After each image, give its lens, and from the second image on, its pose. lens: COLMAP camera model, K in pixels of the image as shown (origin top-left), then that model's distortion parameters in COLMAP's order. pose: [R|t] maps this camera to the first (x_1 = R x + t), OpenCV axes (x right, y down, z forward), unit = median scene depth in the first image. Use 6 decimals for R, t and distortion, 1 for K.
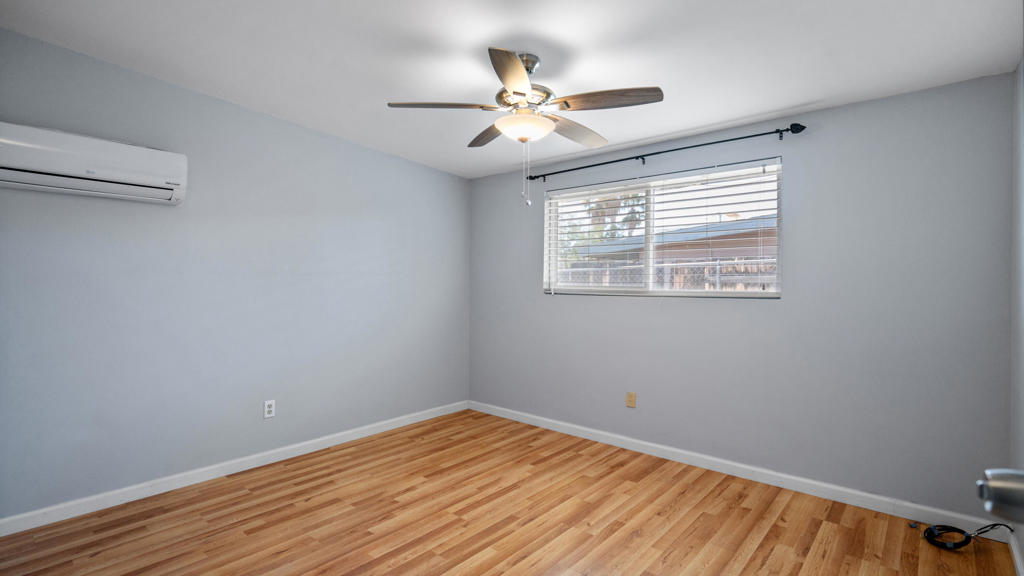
lens RADIAL K [[466.8, 0, 505.9], [0, 466.8, 287.5], [0, 0, 1]] dist [-0.007717, 0.003710]
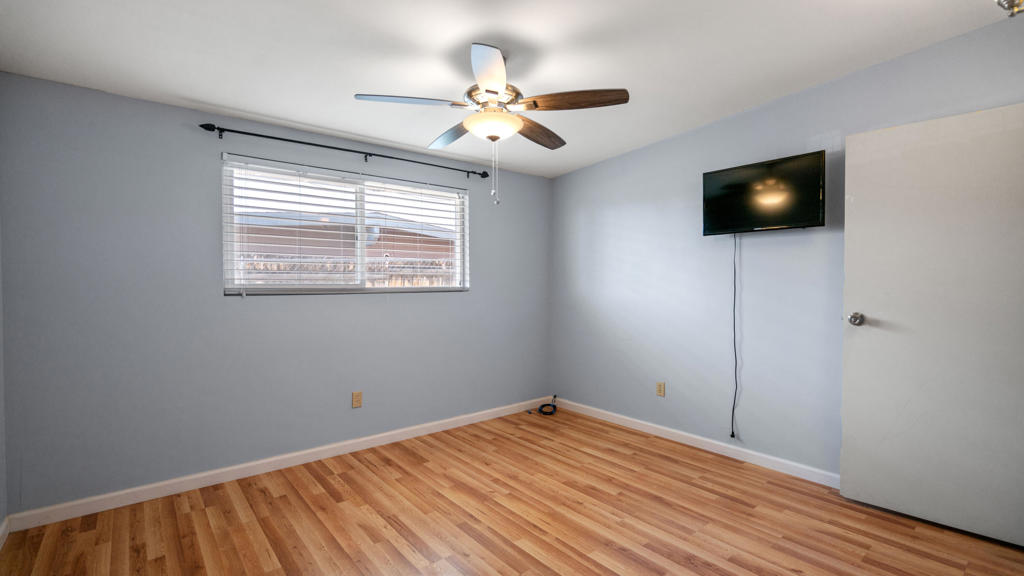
lens RADIAL K [[466.8, 0, 504.9], [0, 466.8, 283.9], [0, 0, 1]] dist [-0.007717, 0.003710]
pose [[0.173413, -0.006682, 0.984826, -0.727362], [0.013192, 0.999903, 0.004462, -0.000759], [-0.984761, 0.012218, 0.173485, 0.599880]]
